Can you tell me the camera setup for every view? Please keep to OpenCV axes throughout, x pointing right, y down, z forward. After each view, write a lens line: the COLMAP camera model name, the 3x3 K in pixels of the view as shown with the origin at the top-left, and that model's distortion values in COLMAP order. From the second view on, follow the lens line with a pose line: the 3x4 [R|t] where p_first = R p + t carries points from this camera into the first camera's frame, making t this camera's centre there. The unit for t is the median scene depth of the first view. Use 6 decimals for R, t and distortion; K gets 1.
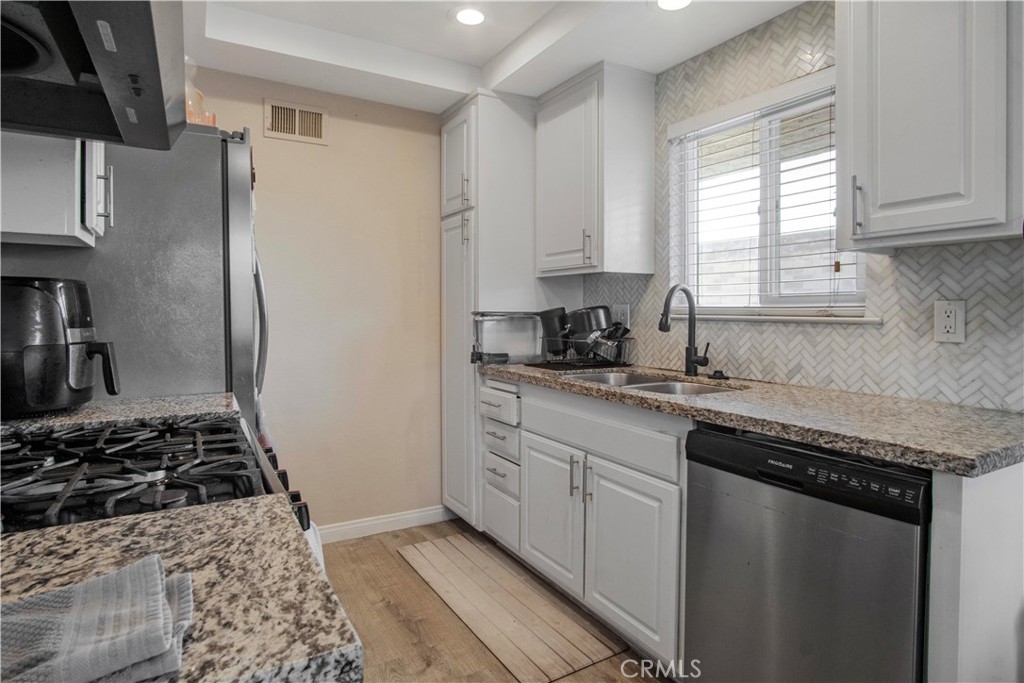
lens RADIAL K [[548.5, 0, 512.1], [0, 548.5, 315.7], [0, 0, 1]] dist [-0.042046, 0.000275]
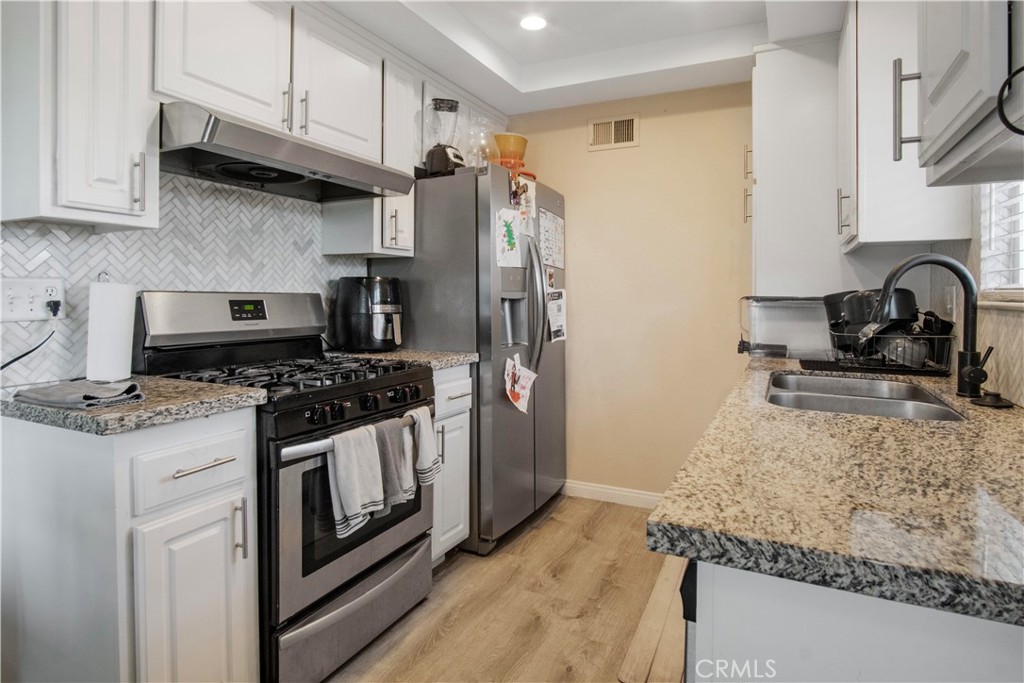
lens RADIAL K [[558.0, 0, 514.9], [0, 558.0, 302.6], [0, 0, 1]] dist [-0.016730, 0.000812]
pose [[0.551435, 0.008480, -0.834175, 0.532833], [-0.009463, 0.999948, 0.003910, 0.002769], [0.834164, 0.005737, 0.551486, 0.195669]]
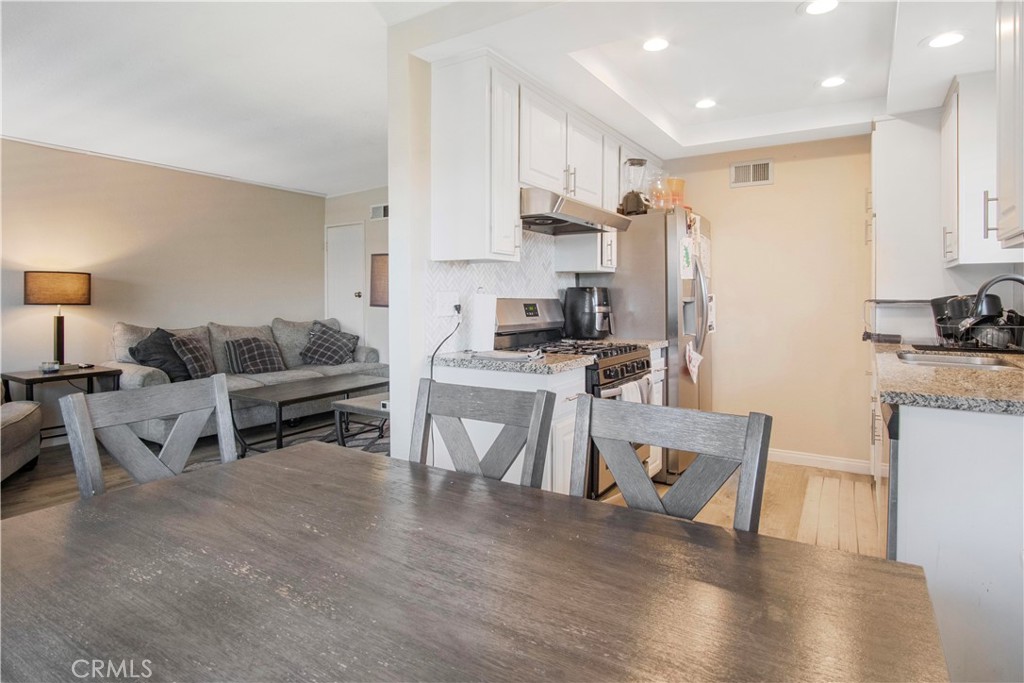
lens RADIAL K [[553.8, 0, 527.3], [0, 553.8, 303.6], [0, 0, 1]] dist [0.000348, -0.000102]
pose [[0.472601, 0.007339, -0.881246, 0.736872], [-0.005496, 0.999970, 0.005380, -0.001220], [0.881259, 0.002301, 0.472627, -0.299487]]
